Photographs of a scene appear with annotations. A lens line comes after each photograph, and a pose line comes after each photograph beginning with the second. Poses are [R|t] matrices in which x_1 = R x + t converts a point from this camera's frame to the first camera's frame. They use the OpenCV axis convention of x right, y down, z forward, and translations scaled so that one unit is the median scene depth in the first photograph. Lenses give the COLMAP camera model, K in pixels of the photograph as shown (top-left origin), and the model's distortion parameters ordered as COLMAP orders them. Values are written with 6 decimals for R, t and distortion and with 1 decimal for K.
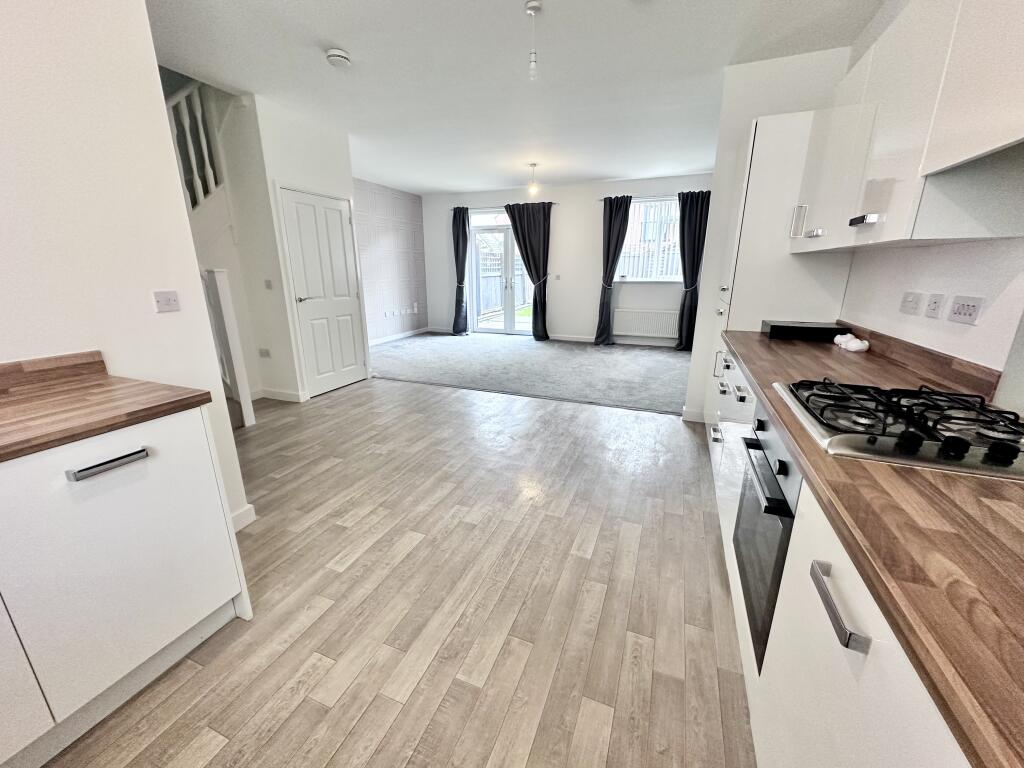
lens RADIAL K [[406.6, 0, 510.9], [0, 406.6, 385.9], [0, 0, 1]] dist [-0.000938, -0.000258]
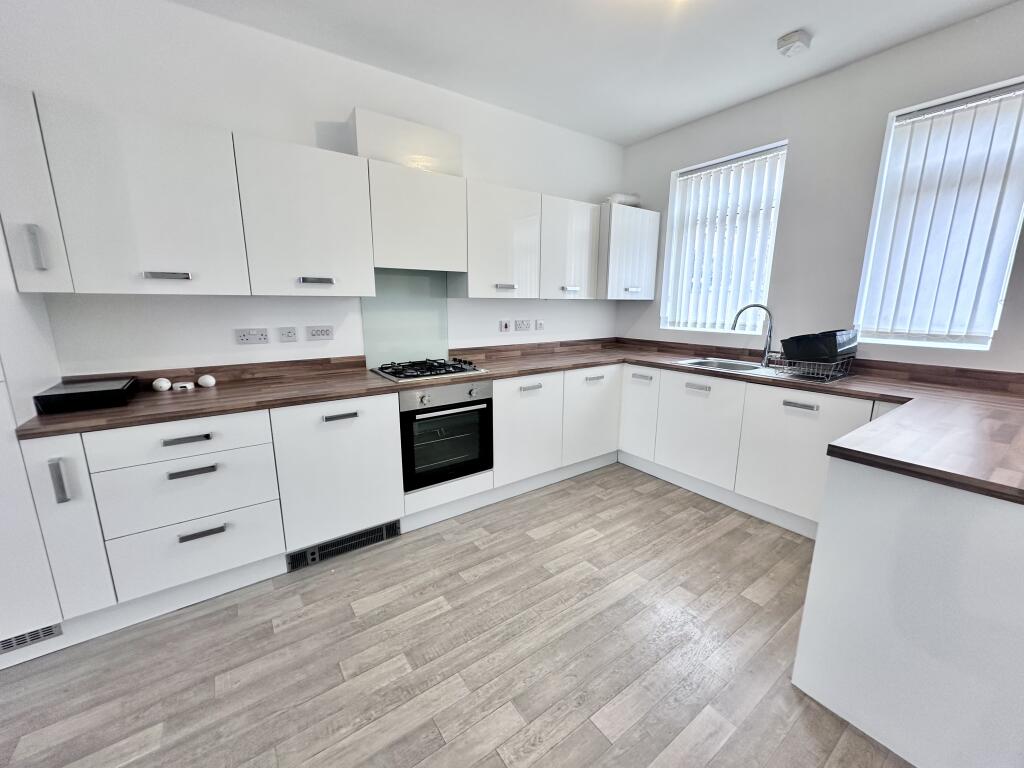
lens RADIAL K [[406.6, 0, 510.9], [0, 406.6, 385.9], [0, 0, 1]] dist [-0.000938, -0.000258]
pose [[-0.844278, -0.107801, 0.524951, -0.443796], [0.146936, 0.895455, 0.420202, -0.461558], [-0.515369, 0.431901, -0.740173, 1.512508]]
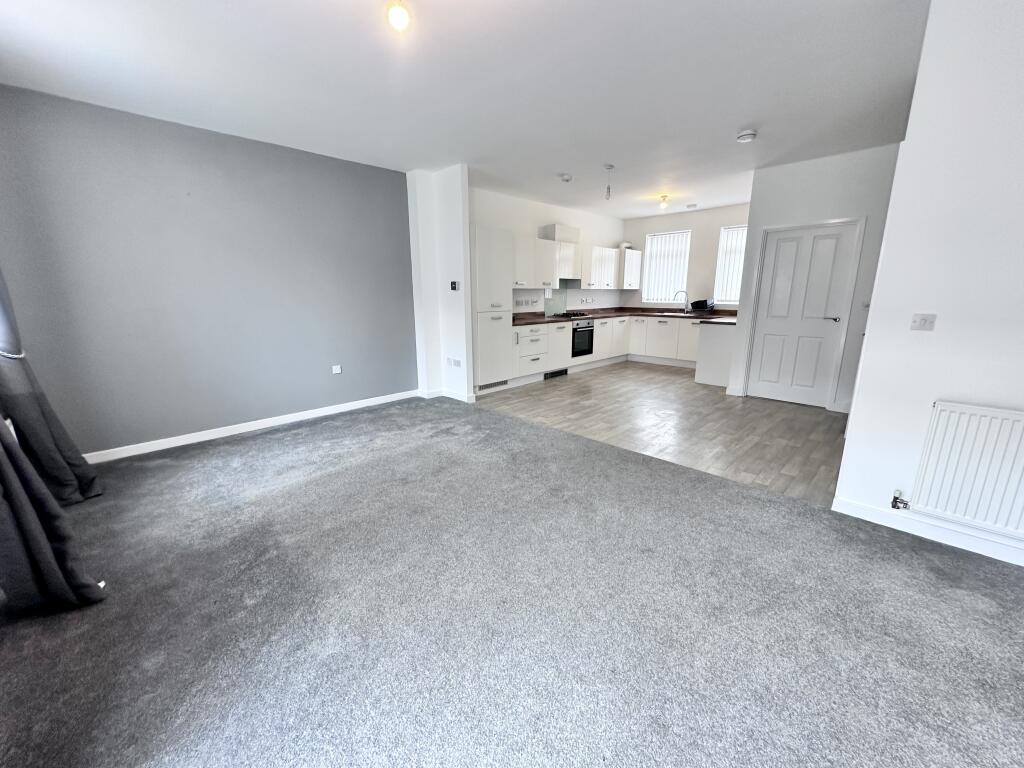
lens RADIAL K [[406.6, 0, 510.9], [0, 406.6, 385.9], [0, 0, 1]] dist [-0.000938, -0.000258]
pose [[-0.919430, -0.084427, 0.384084, -0.458278], [0.113207, 0.878515, 0.464106, -1.225302], [-0.376607, 0.470194, -0.798176, 4.180995]]
